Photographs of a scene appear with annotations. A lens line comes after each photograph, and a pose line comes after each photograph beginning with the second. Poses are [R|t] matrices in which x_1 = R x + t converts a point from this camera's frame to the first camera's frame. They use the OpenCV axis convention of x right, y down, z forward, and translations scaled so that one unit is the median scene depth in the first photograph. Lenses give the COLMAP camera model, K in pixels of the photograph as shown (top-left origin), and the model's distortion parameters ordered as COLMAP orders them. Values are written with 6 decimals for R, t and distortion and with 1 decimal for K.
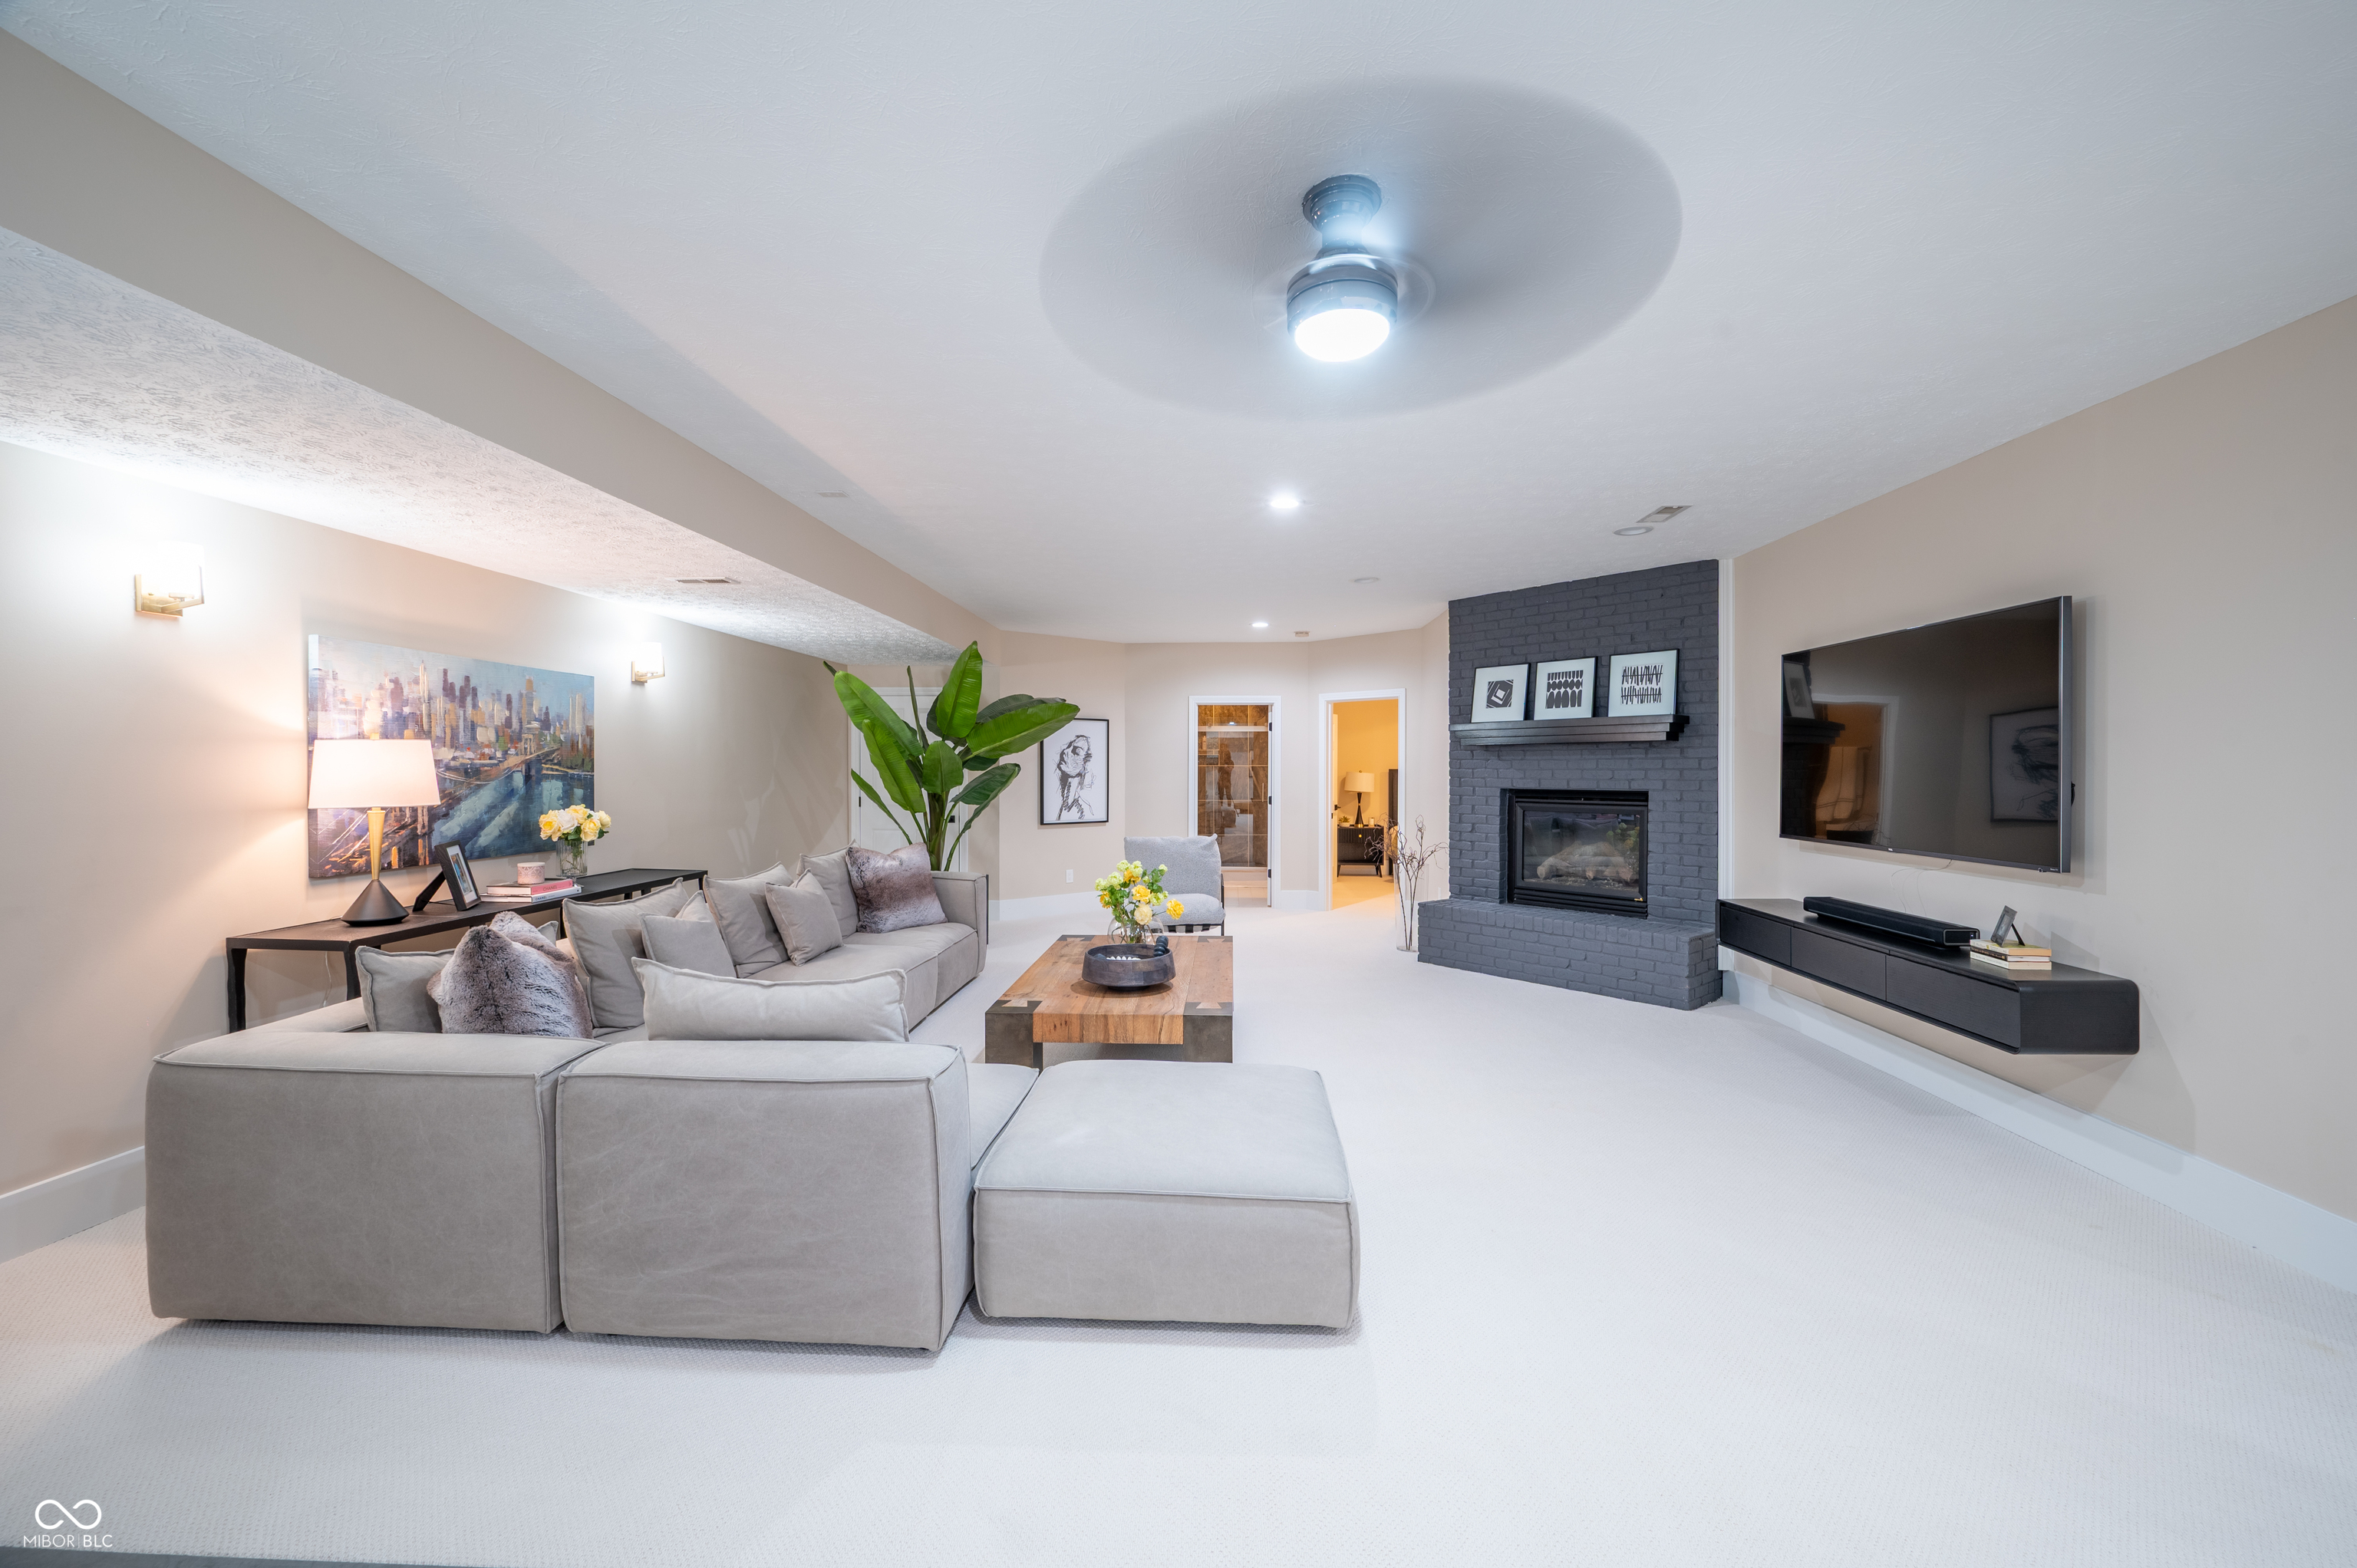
lens RADIAL K [[929.1, 0, 1178.5], [0, 929.1, 784.0], [0, 0, 1]] dist [0.001055, -0.000180]
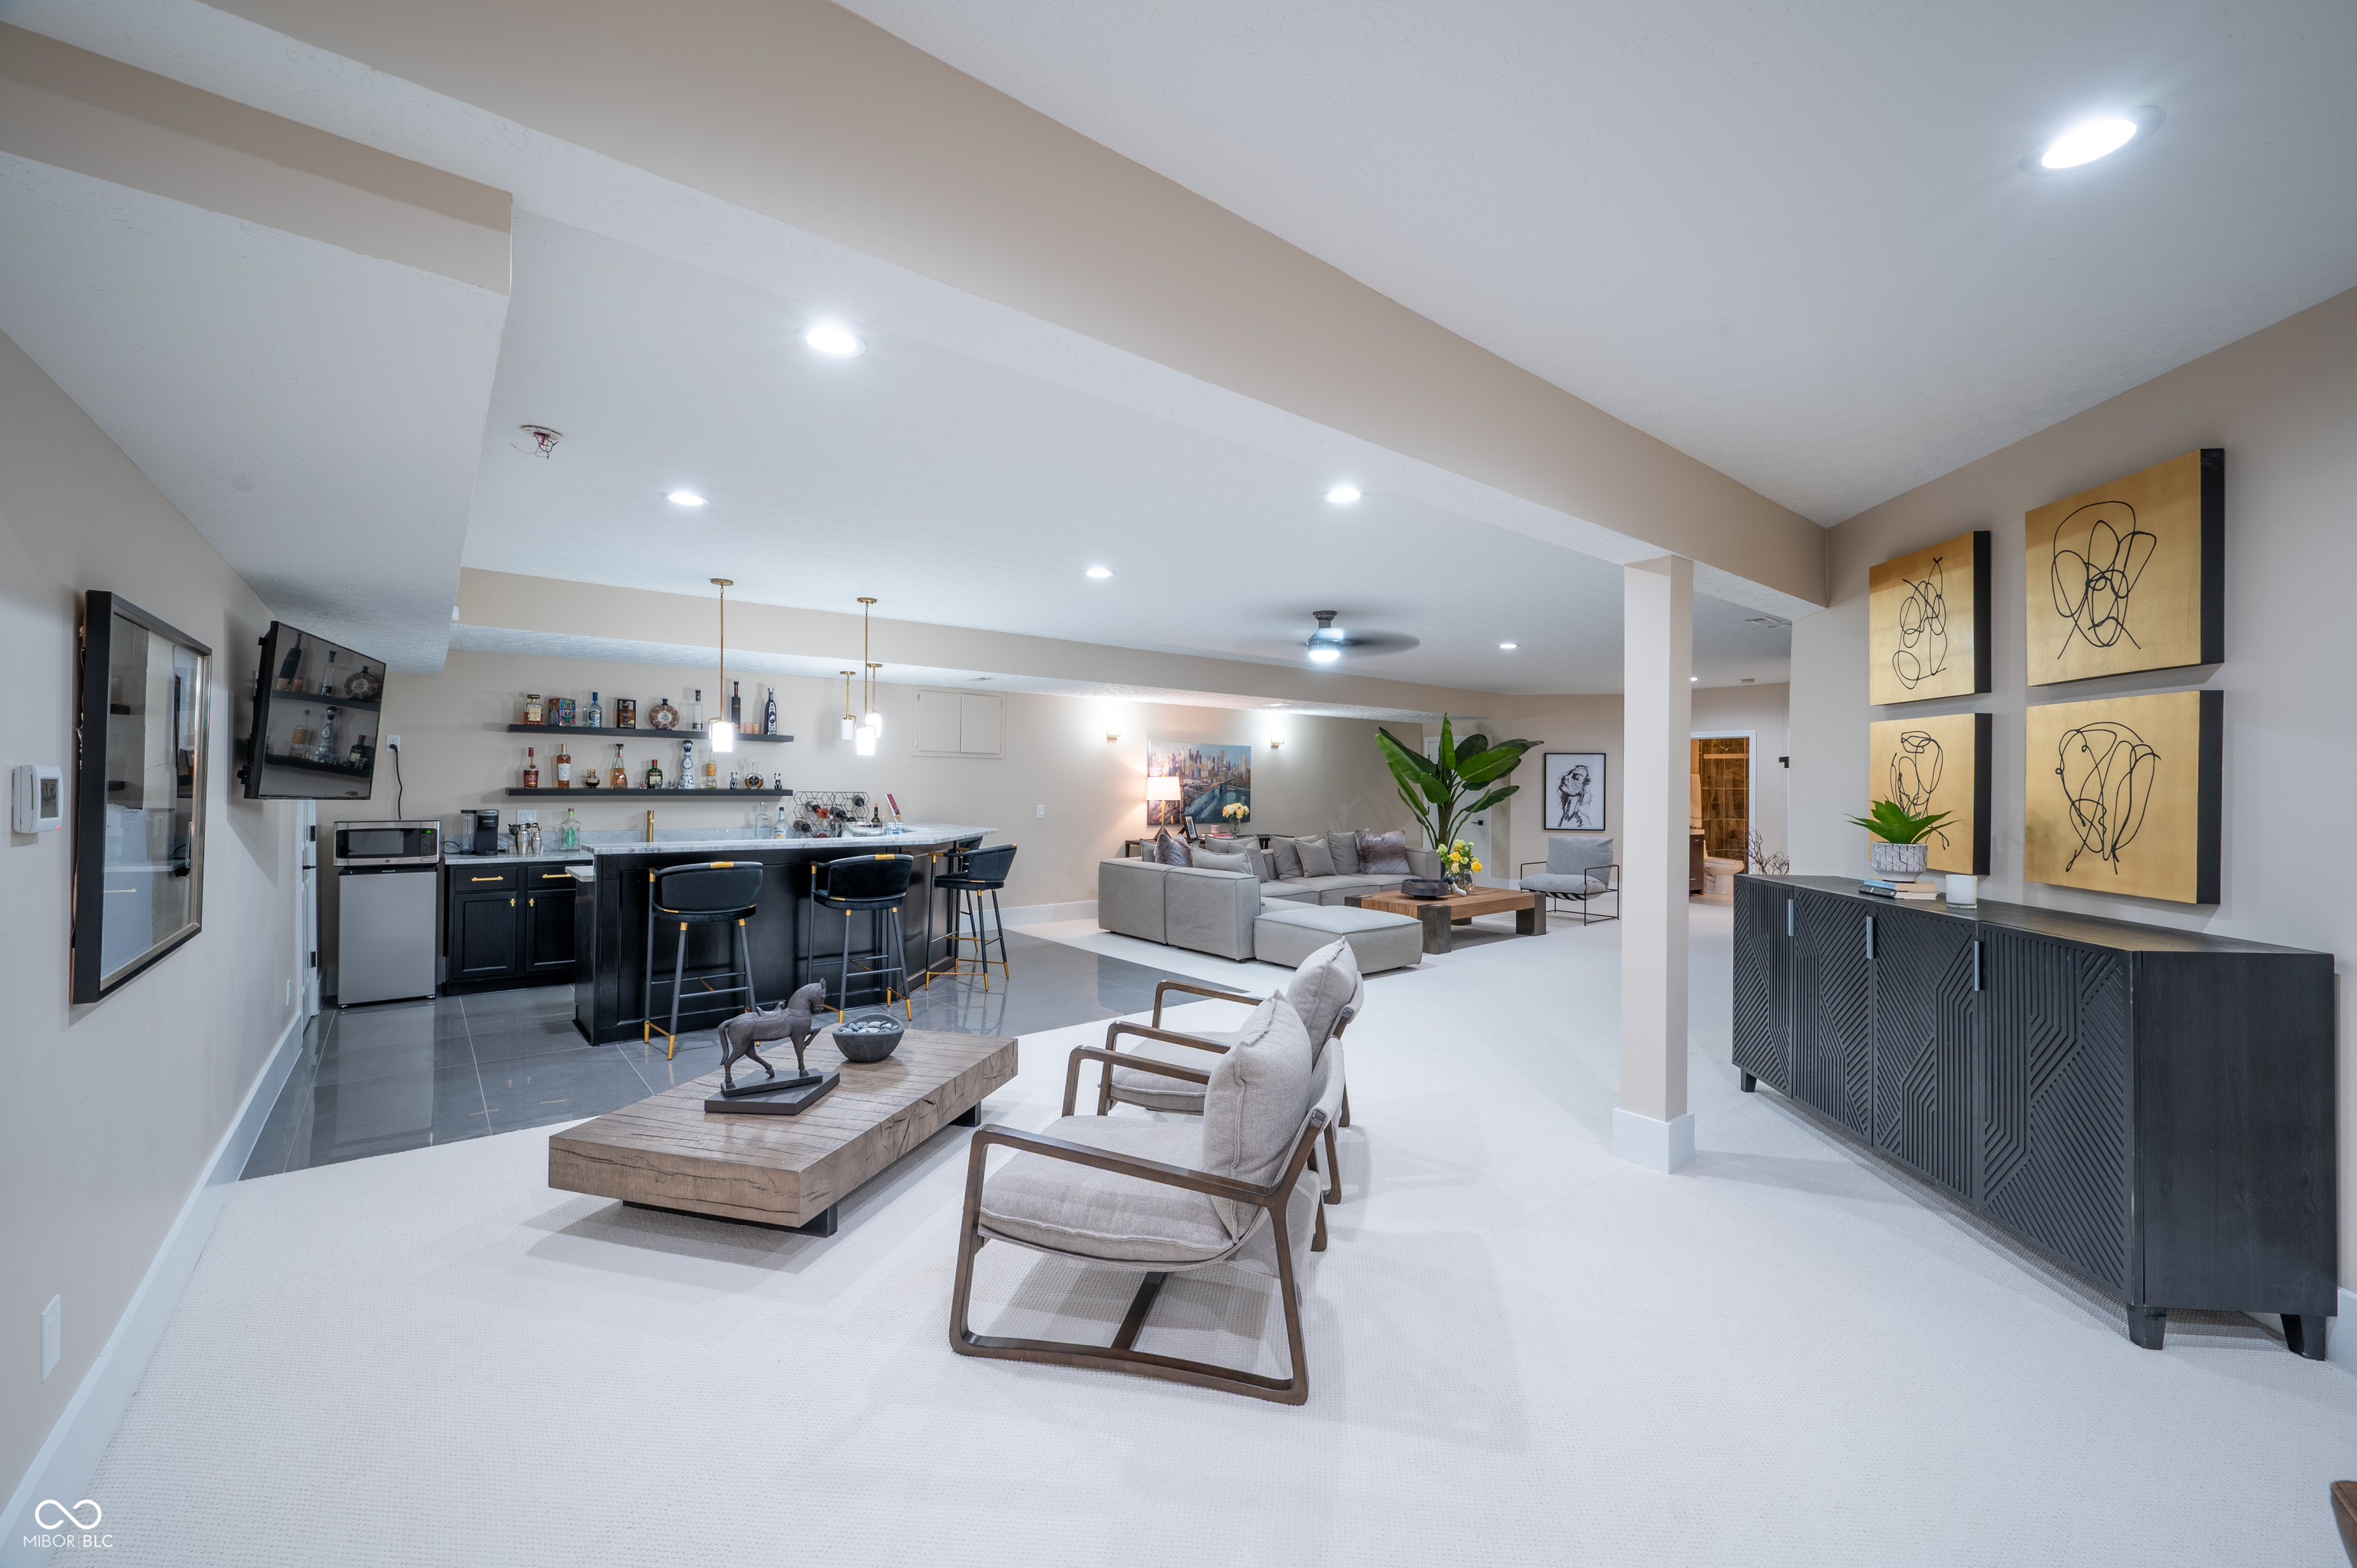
lens RADIAL K [[929.1, 0, 1178.5], [0, 929.1, 784.0], [0, 0, 1]] dist [0.001055, -0.000180]
pose [[0.672998, 0.004575, -0.739630, 1.038410], [-0.020347, 0.999717, -0.012330, 0.007128], [0.739364, 0.023347, 0.672901, -0.720046]]
